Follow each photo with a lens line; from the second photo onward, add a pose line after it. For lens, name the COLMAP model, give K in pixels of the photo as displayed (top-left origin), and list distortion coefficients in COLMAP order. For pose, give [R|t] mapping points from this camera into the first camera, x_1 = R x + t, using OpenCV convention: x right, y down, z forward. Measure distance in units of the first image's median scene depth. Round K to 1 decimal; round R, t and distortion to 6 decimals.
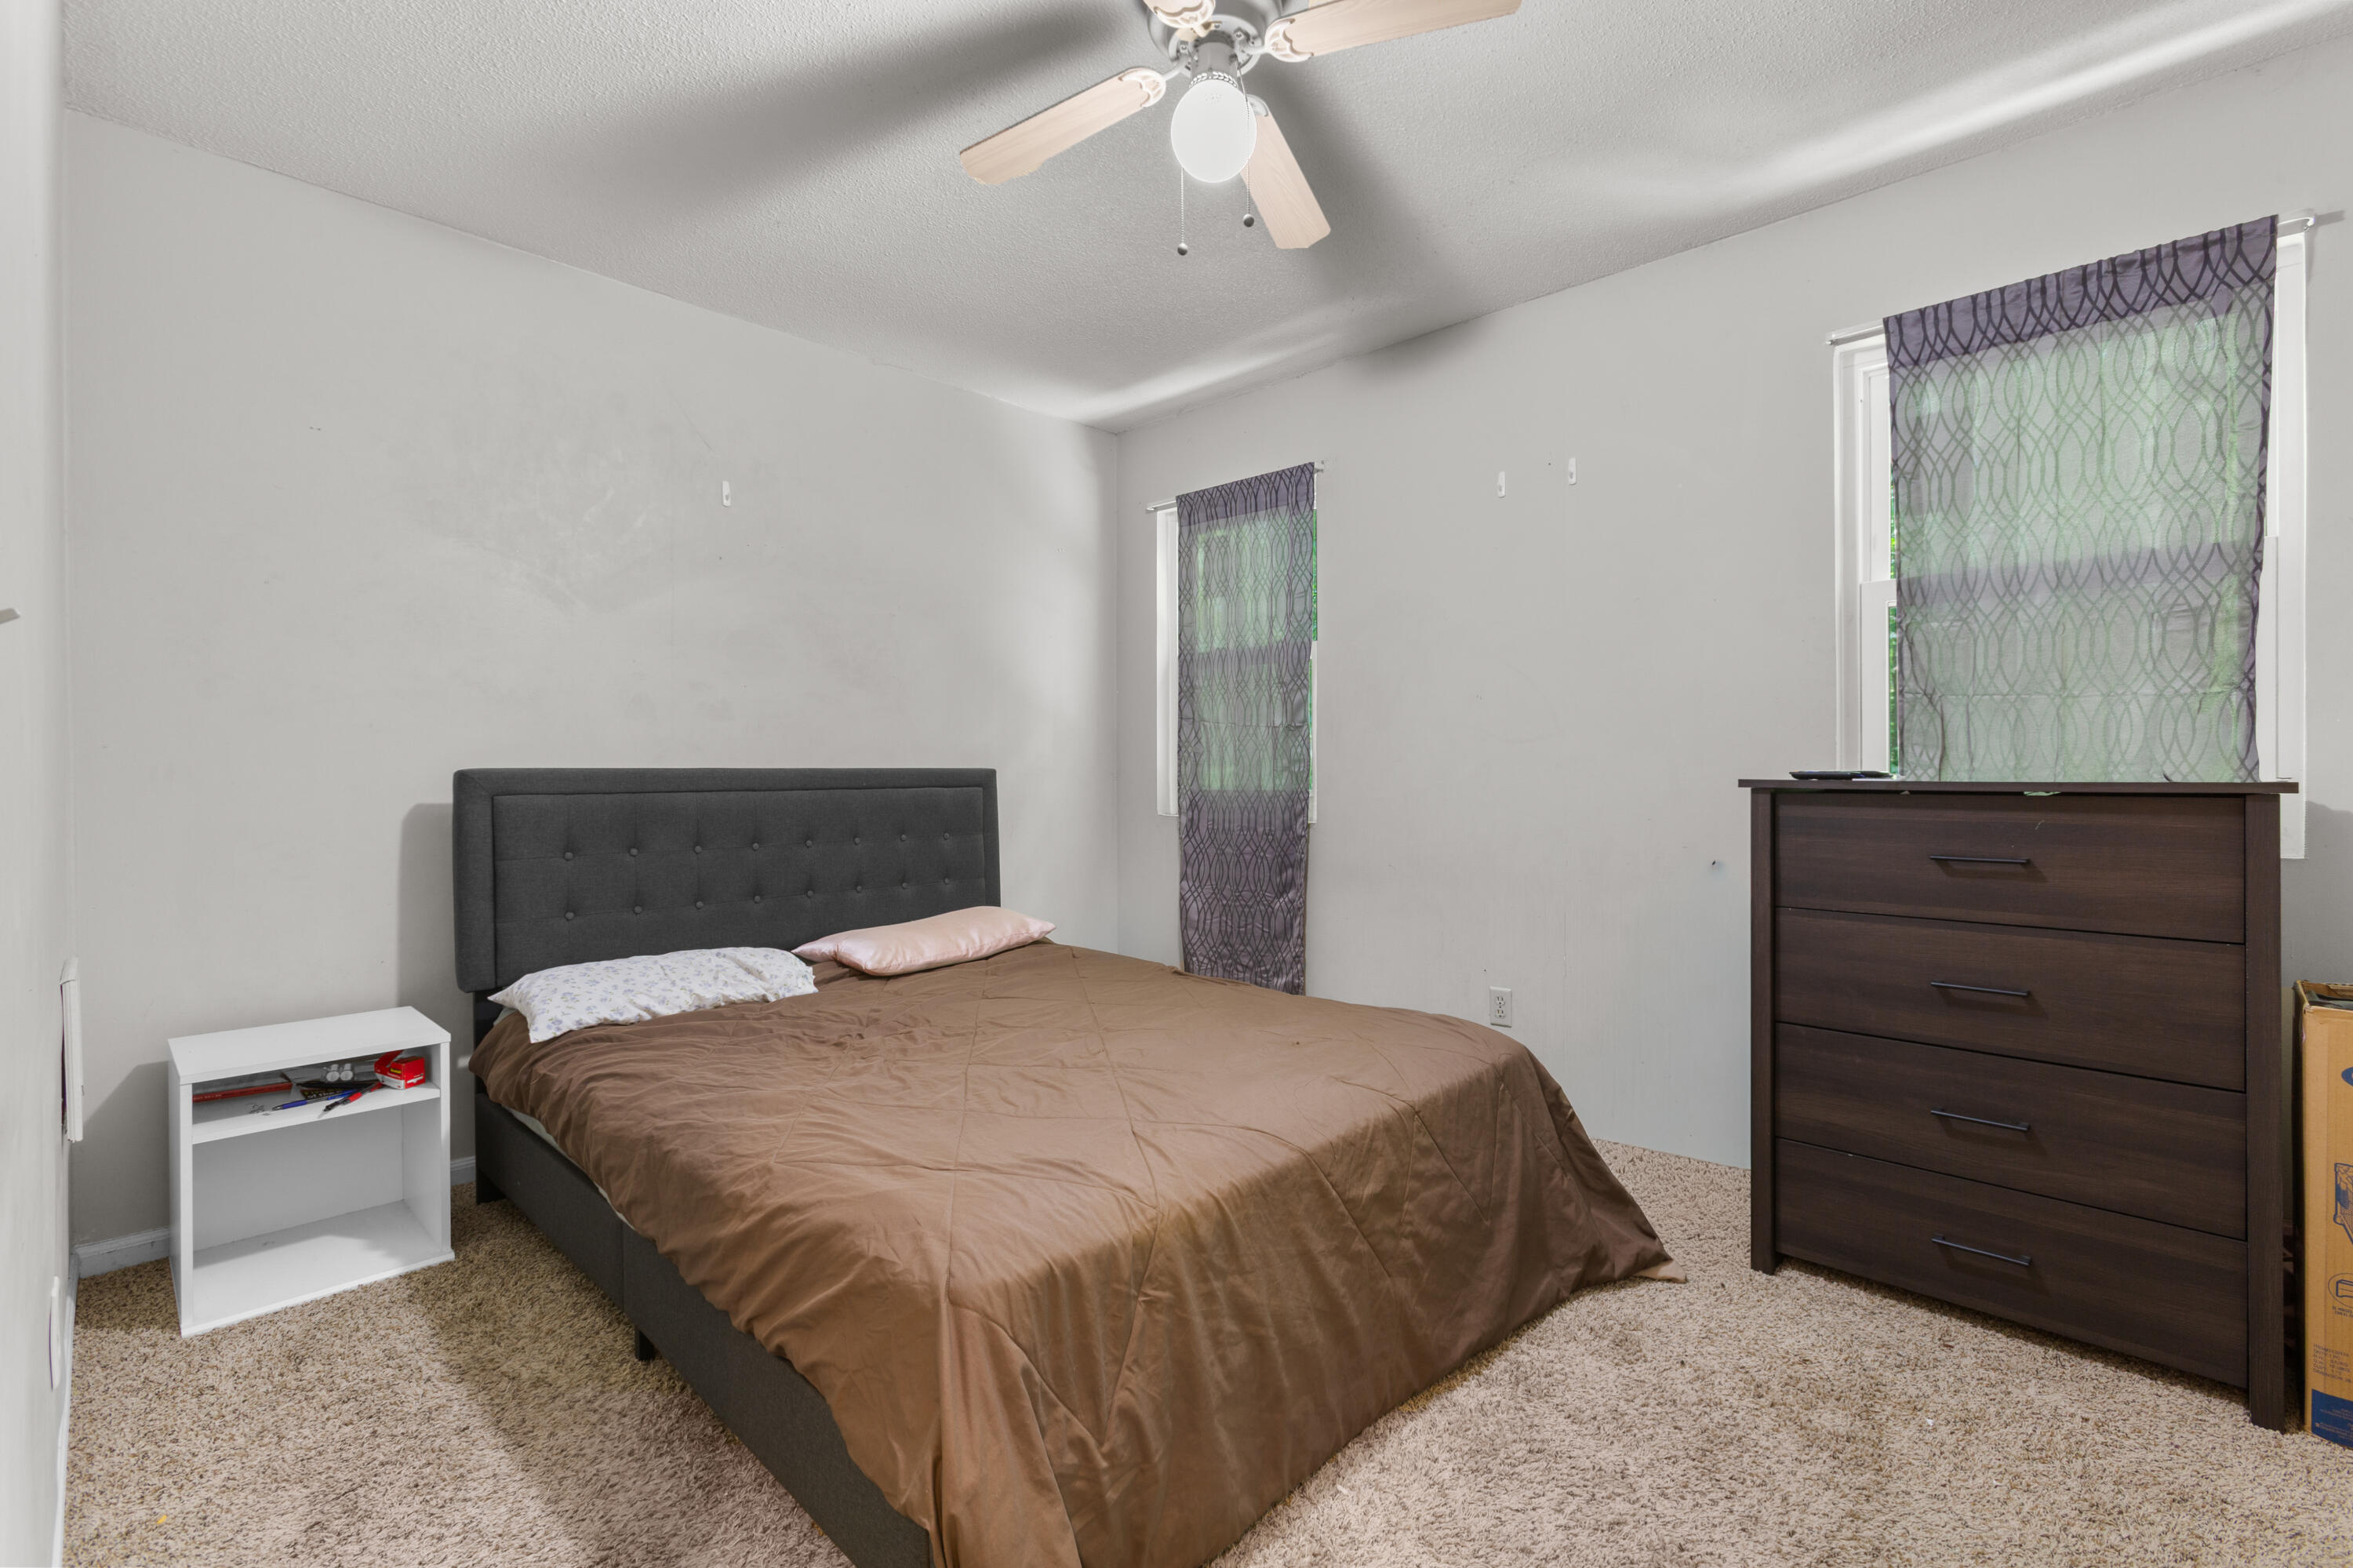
lens RADIAL K [[1031.3, 0, 1162.1], [0, 1031.3, 762.9], [0, 0, 1]] dist [-0.000824, -0.000285]
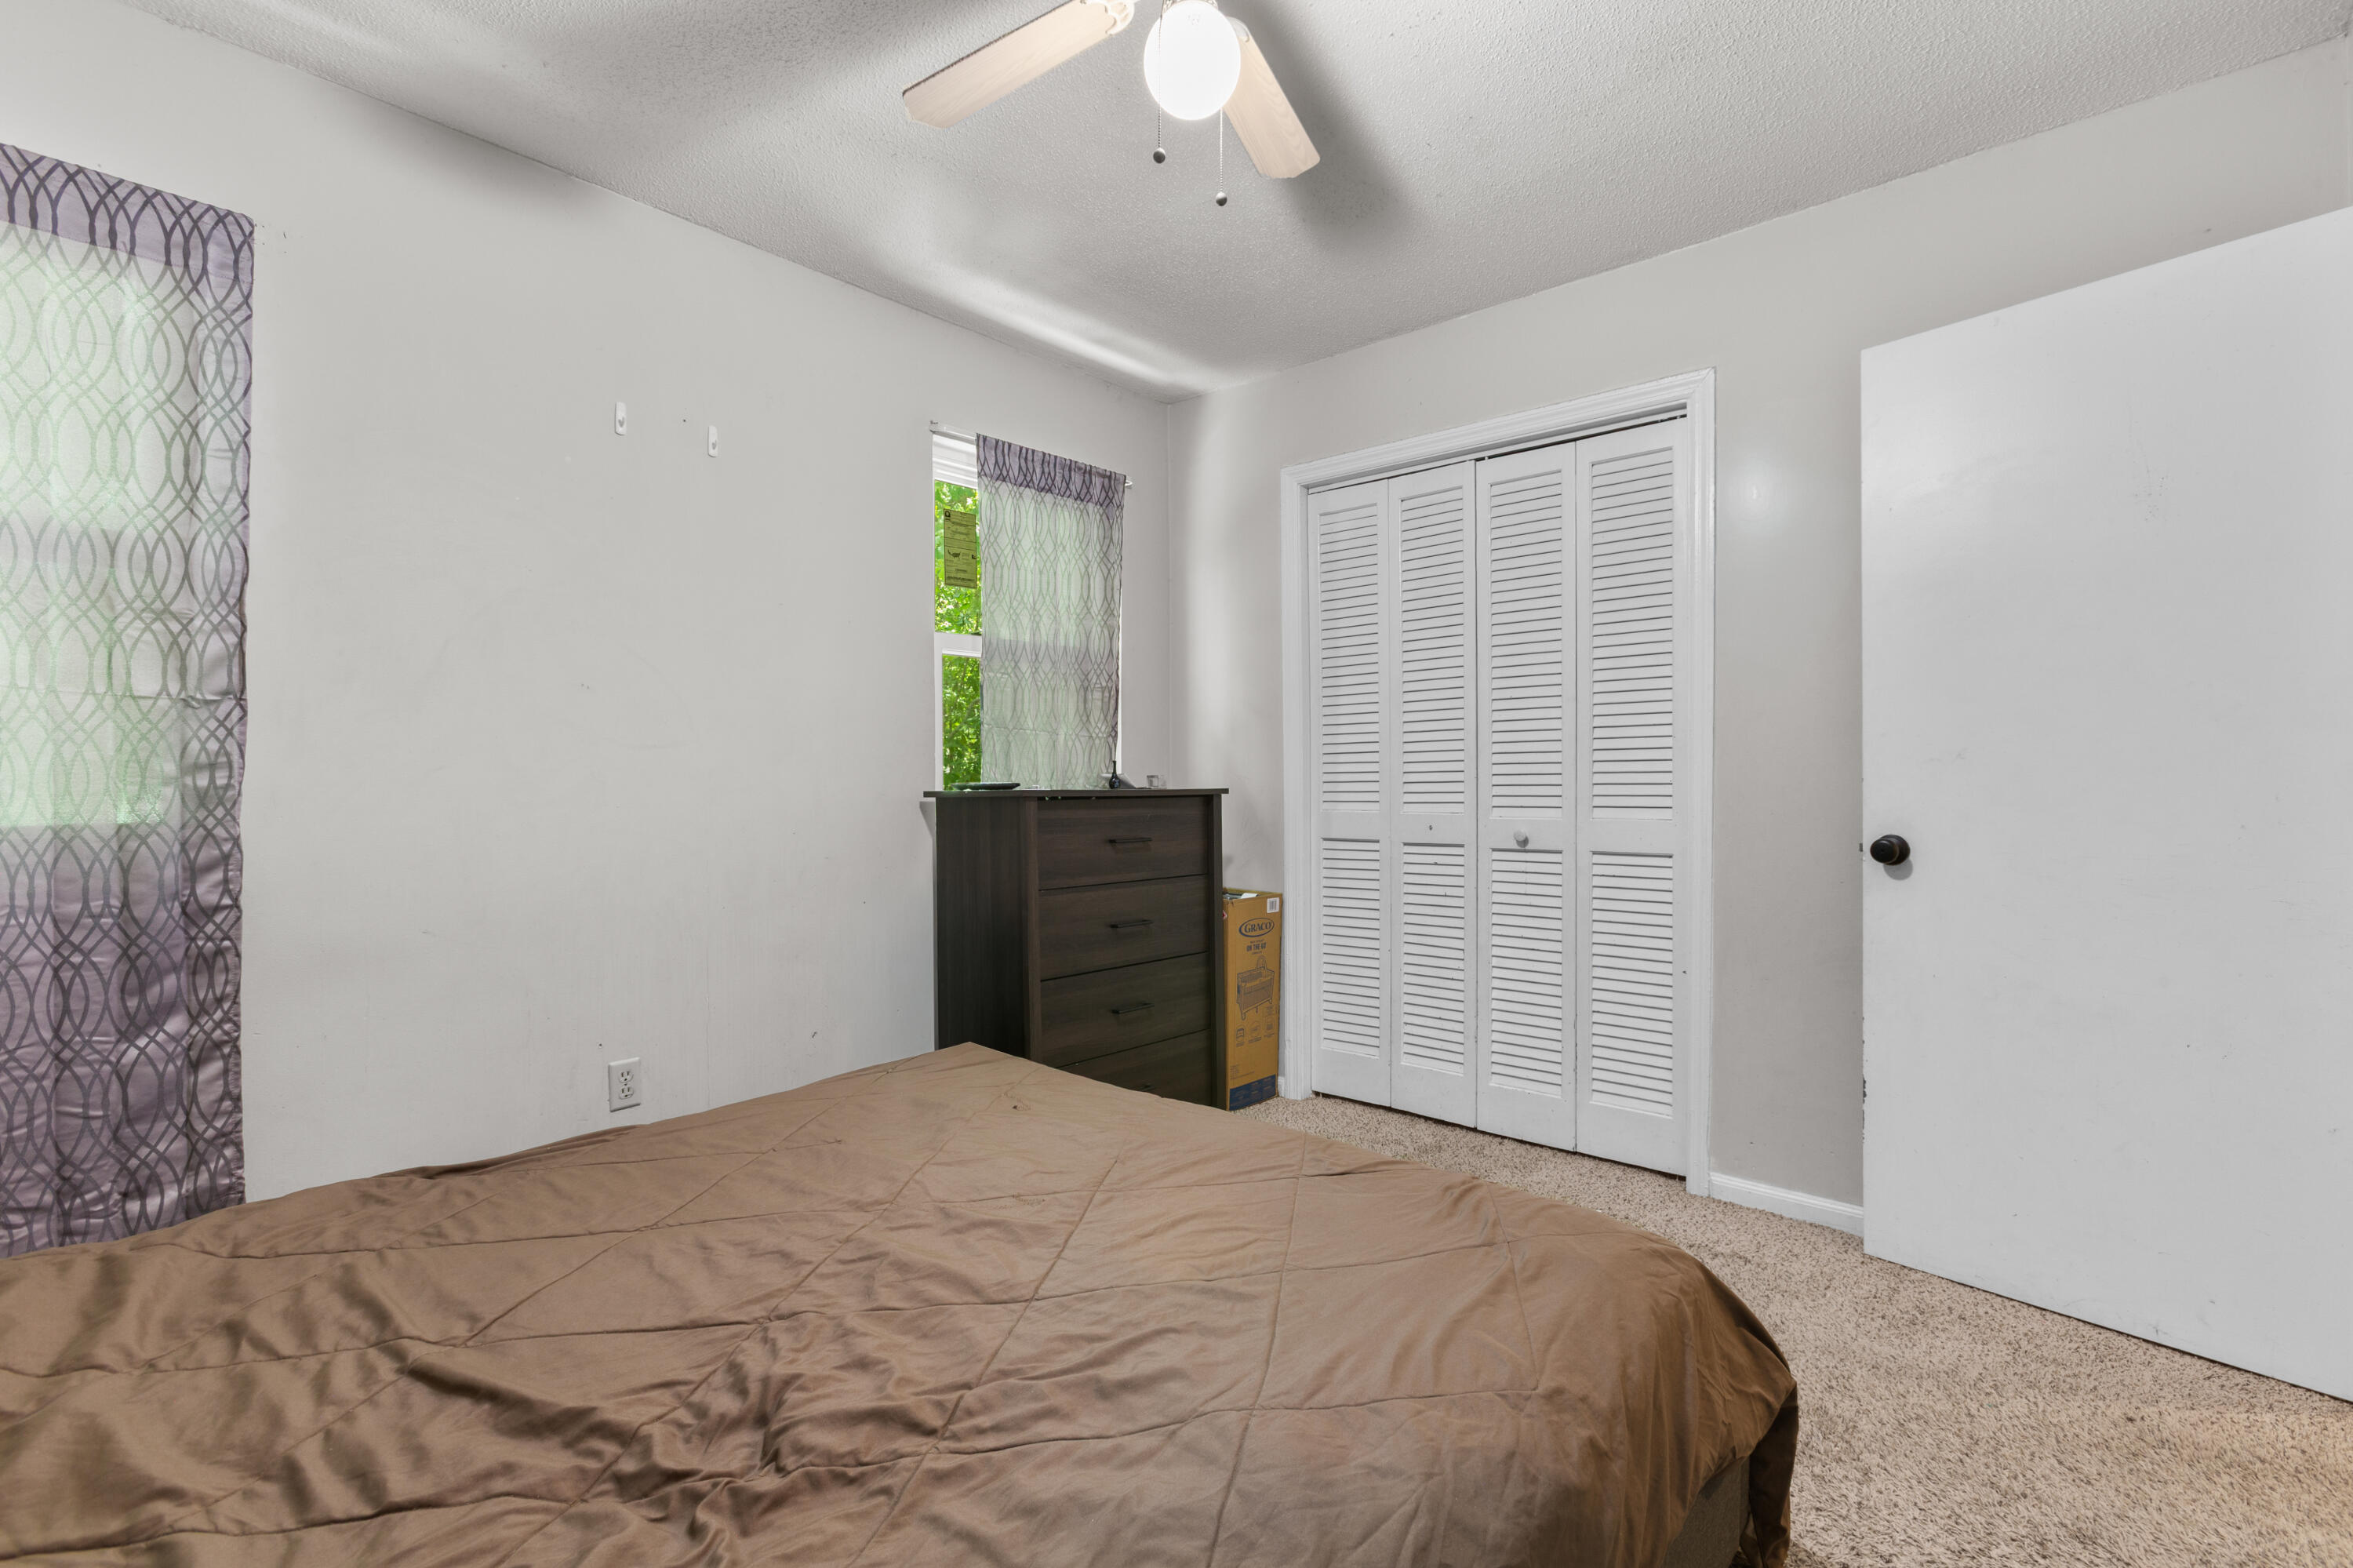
lens RADIAL K [[1076.8, 0, 1176.5], [0, 1076.8, 784.0], [0, 0, 1]] dist [-0.000467, 0.000488]
pose [[-0.038746, 0.000480, 0.999249, -0.684799], [-0.004284, 0.999991, -0.000646, 0.008922], [-0.999240, -0.004306, -0.038743, 0.829314]]
